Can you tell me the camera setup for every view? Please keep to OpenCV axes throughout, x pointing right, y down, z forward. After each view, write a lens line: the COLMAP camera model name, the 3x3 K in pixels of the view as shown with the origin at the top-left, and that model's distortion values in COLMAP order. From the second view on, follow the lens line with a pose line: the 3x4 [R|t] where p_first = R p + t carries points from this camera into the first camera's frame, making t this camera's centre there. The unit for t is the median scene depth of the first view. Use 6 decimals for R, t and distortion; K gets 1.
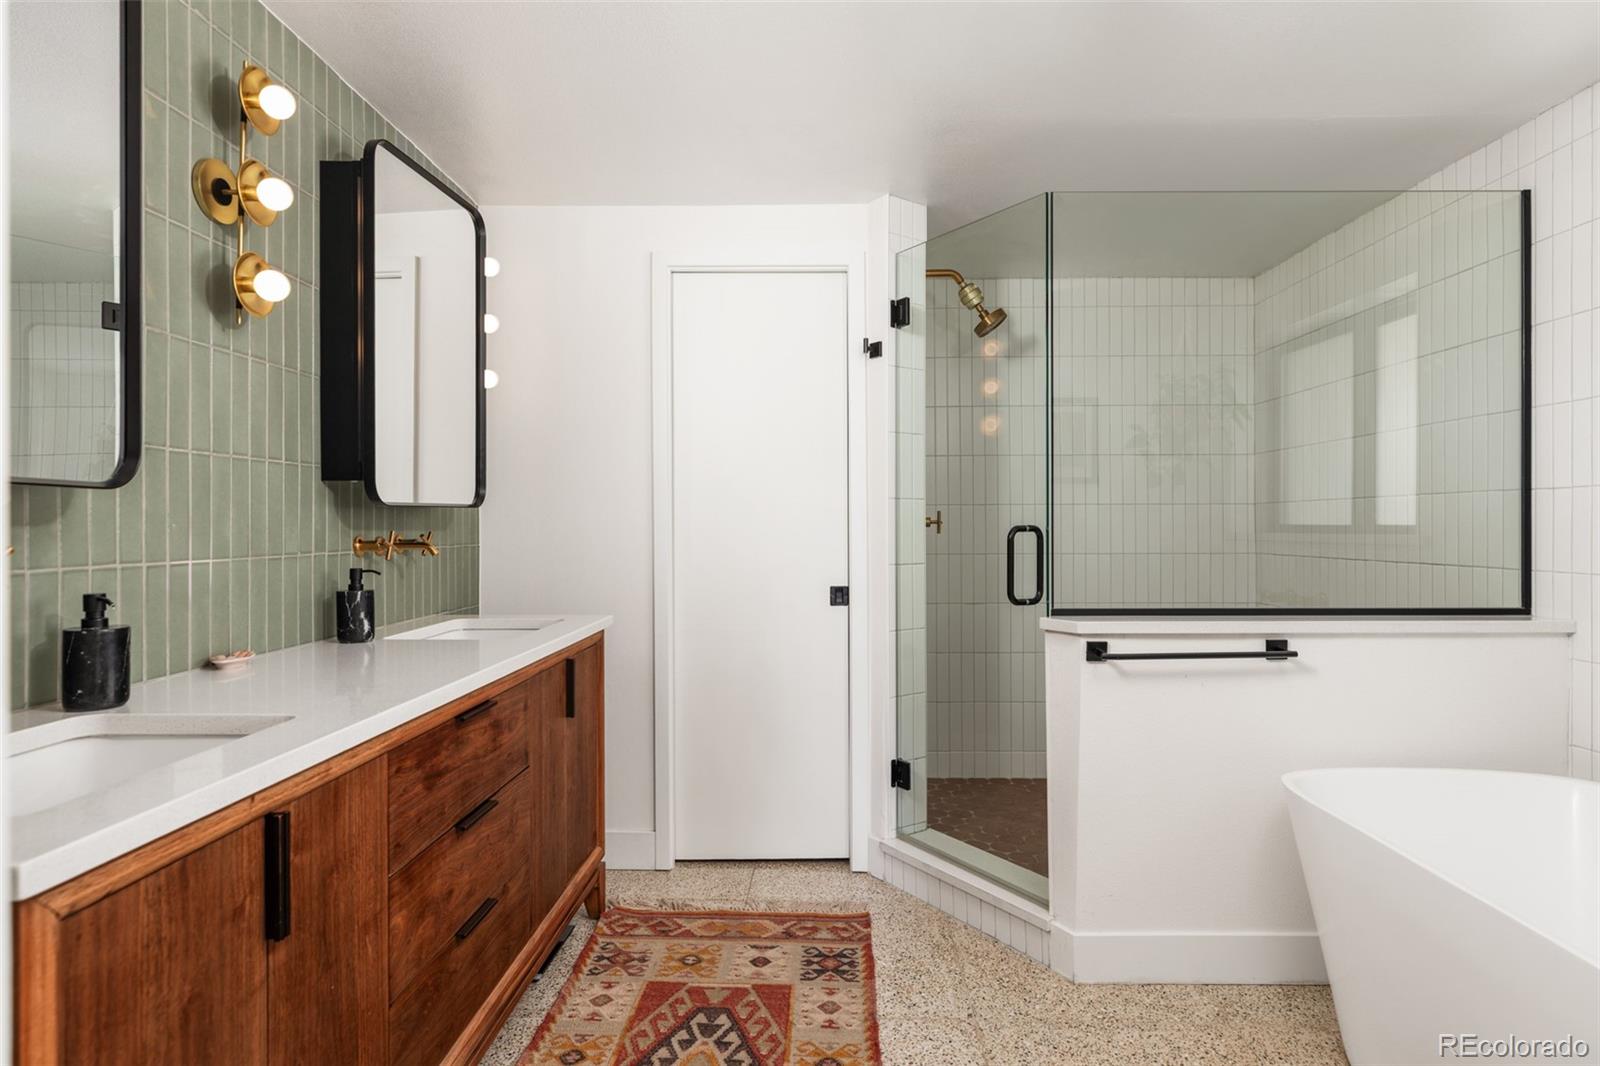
lens RADIAL K [[856.8, 0, 802.8], [0, 856.8, 524.7], [0, 0, 1]] dist [0.004543, 0.000170]
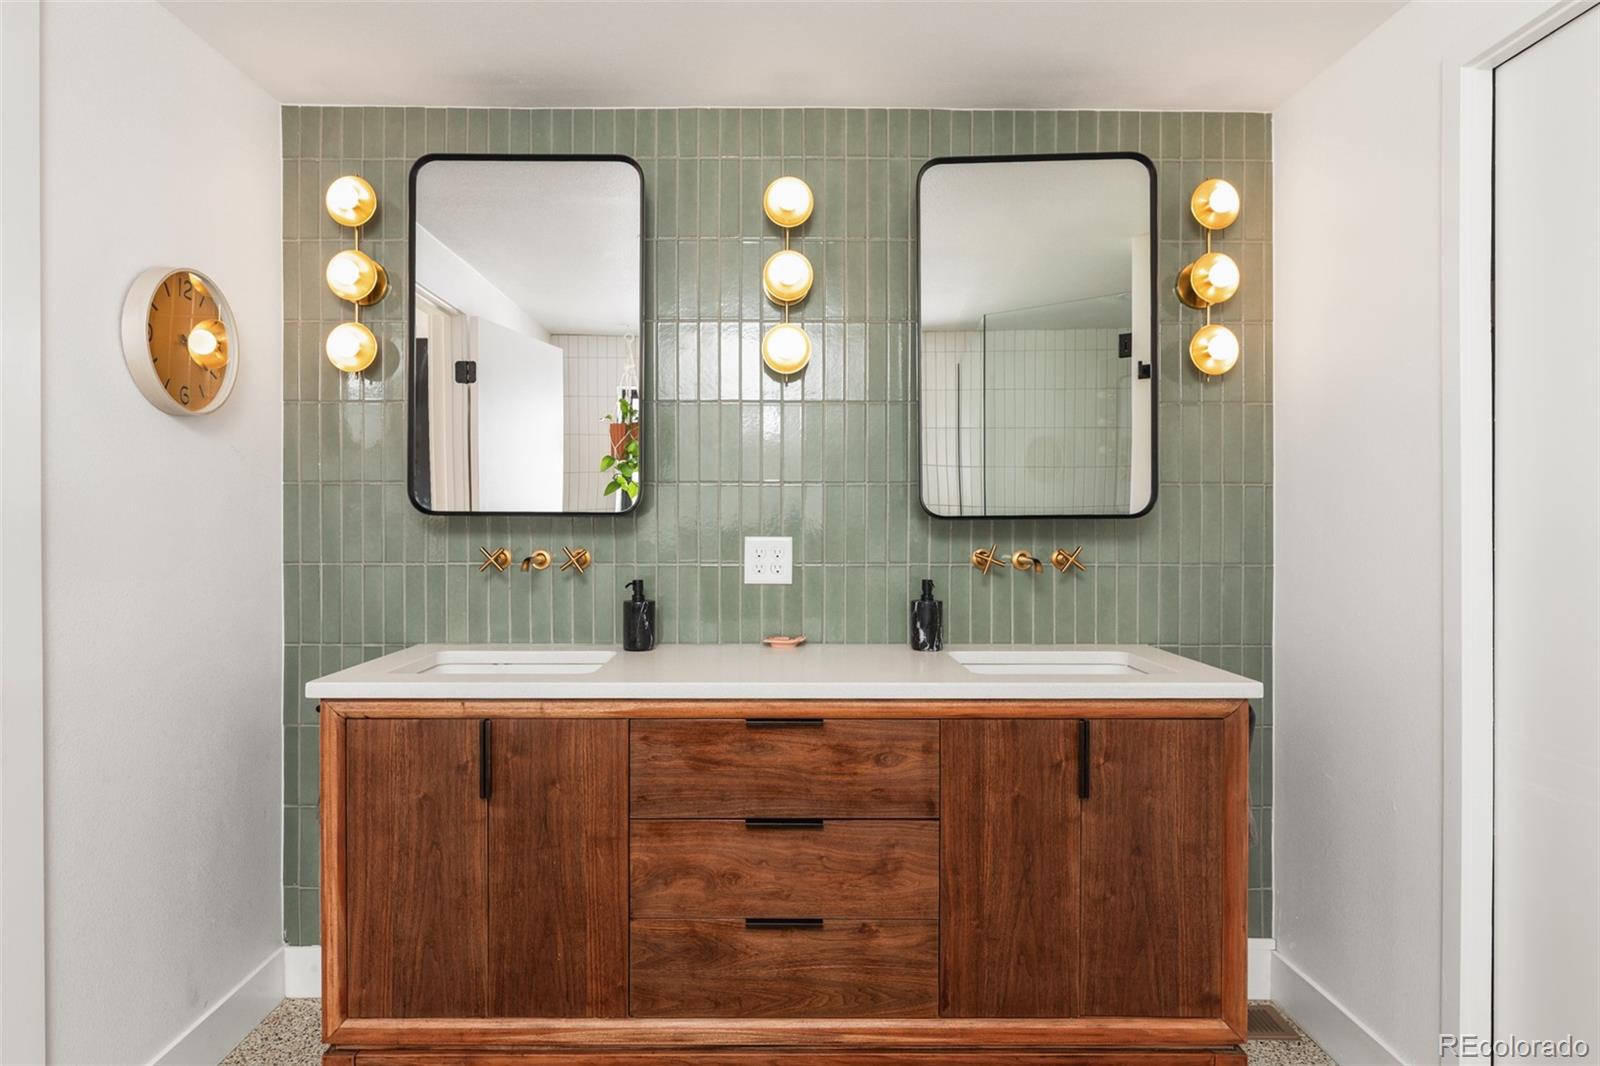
lens RADIAL K [[850.1, 0, 799.8], [0, 850.1, 530.3], [0, 0, 1]] dist [0.005974, 0.000437]
pose [[0.019422, 0.006706, -0.999789, 1.032680], [-0.002692, 0.999974, 0.006655, -0.034043], [0.999808, 0.002562, 0.019439, 1.615121]]
